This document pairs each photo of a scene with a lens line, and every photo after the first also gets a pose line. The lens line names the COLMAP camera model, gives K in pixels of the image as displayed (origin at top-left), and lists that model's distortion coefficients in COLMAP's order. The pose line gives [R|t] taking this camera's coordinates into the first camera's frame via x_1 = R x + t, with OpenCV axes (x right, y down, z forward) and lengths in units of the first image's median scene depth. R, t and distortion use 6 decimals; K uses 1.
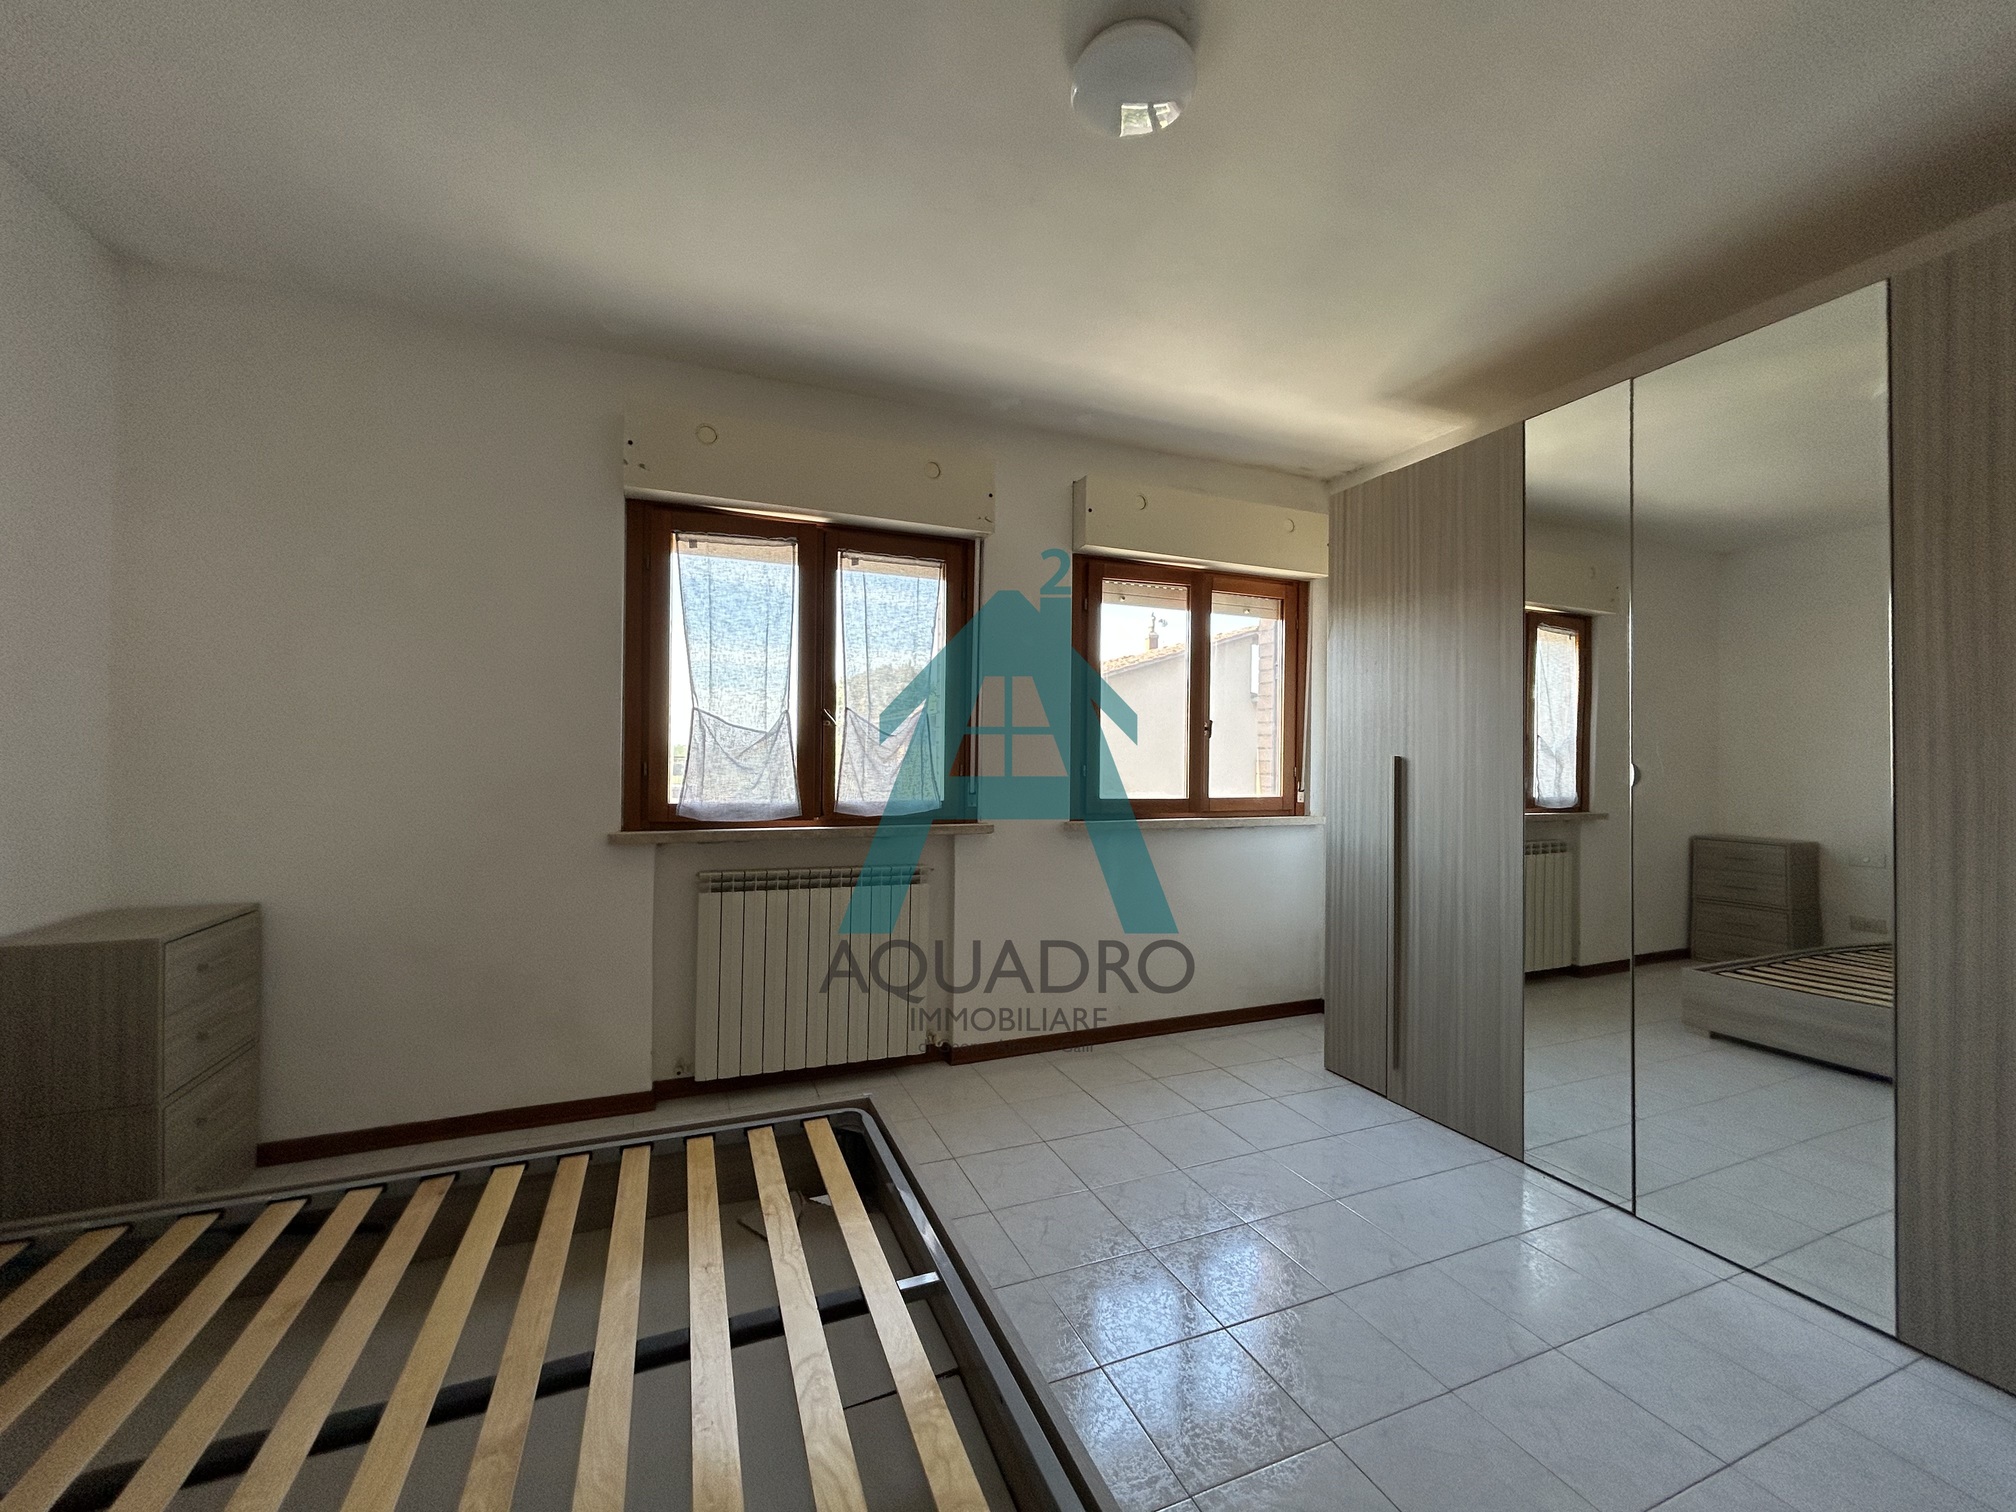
lens RADIAL K [[813.0, 0, 1006.6], [0, 813.0, 753.3], [0, 0, 1]] dist [0.002467, 0.000788]
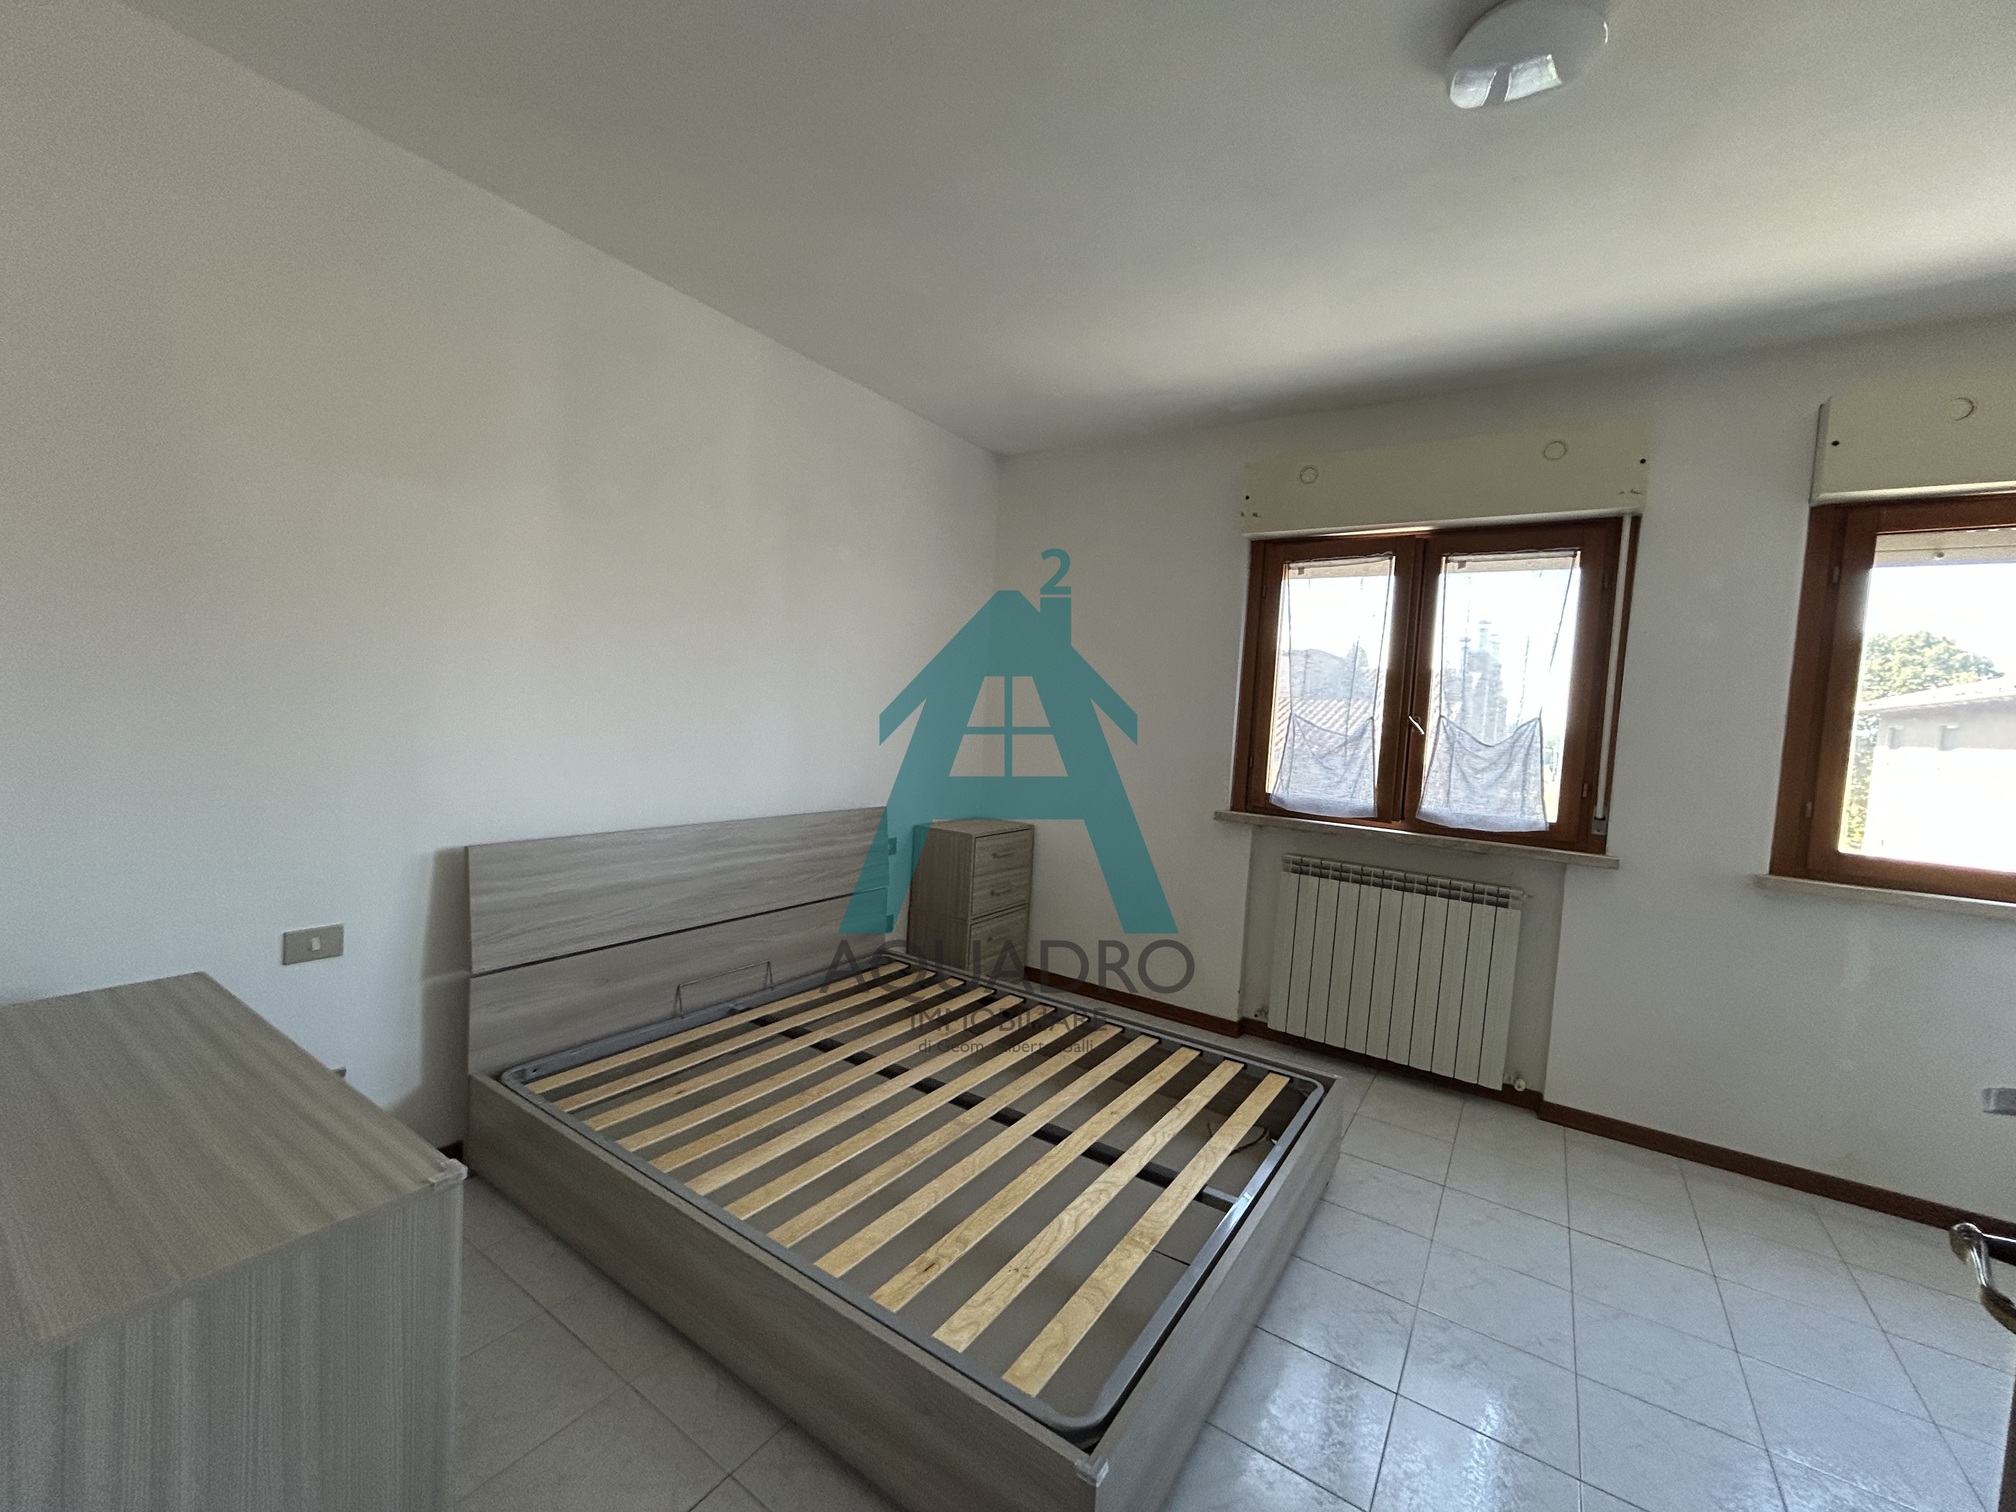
lens RADIAL K [[813.0, 0, 1008.9], [0, 813.0, 766.9], [0, 0, 1]] dist [0.002467, 0.000788]
pose [[0.560747, 0.073304, -0.824736, 0.347635], [-0.055834, 0.997154, 0.050666, -0.015170], [0.826103, 0.017637, 0.563244, 0.011143]]
